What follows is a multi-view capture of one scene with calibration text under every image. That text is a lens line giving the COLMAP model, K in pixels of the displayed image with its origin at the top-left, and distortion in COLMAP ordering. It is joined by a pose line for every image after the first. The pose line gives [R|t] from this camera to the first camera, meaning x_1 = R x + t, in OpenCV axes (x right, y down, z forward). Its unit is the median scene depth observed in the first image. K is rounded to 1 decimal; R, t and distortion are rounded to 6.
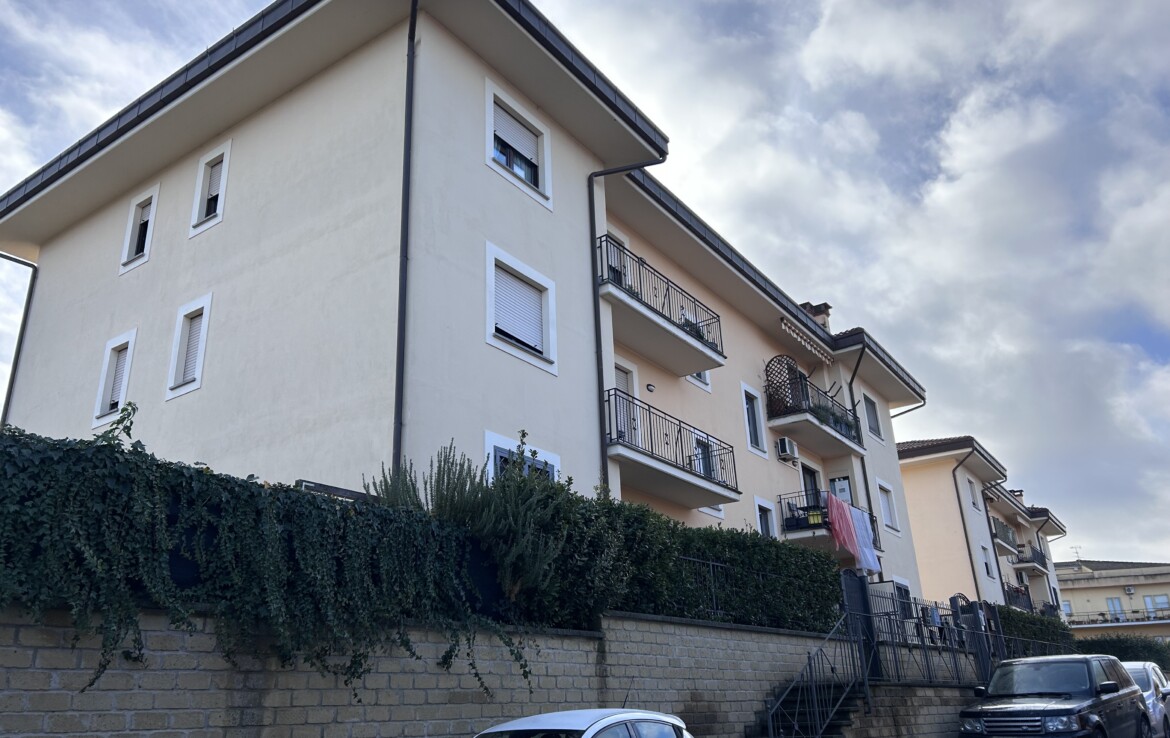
lens RADIAL K [[872.5, 0, 585.0], [0, 872.5, 369.0], [0, 0, 1]] dist [-0.000422, 0.001475]
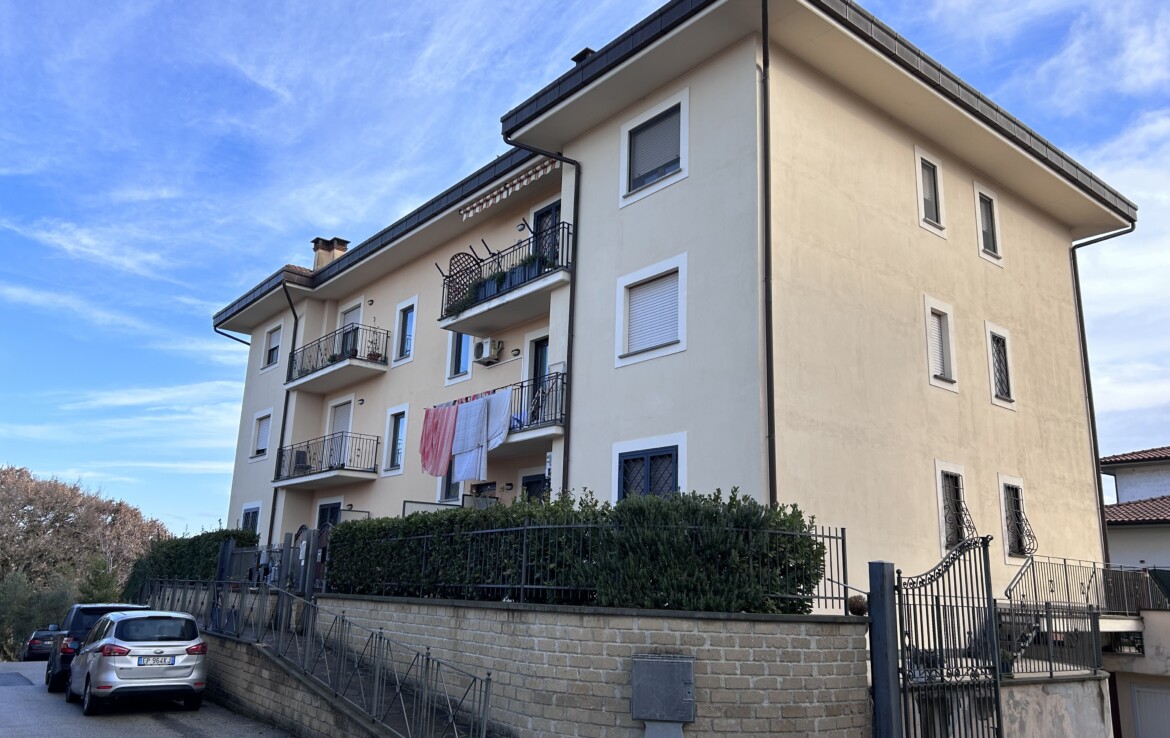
lens RADIAL K [[872.5, 0, 585.0], [0, 872.5, 369.0], [0, 0, 1]] dist [-0.000422, 0.001475]
pose [[-0.280879, -0.206776, -0.937204, 0.940395], [0.333606, 0.894588, -0.297355, 0.284256], [0.899897, -0.396177, -0.182290, 1.097623]]
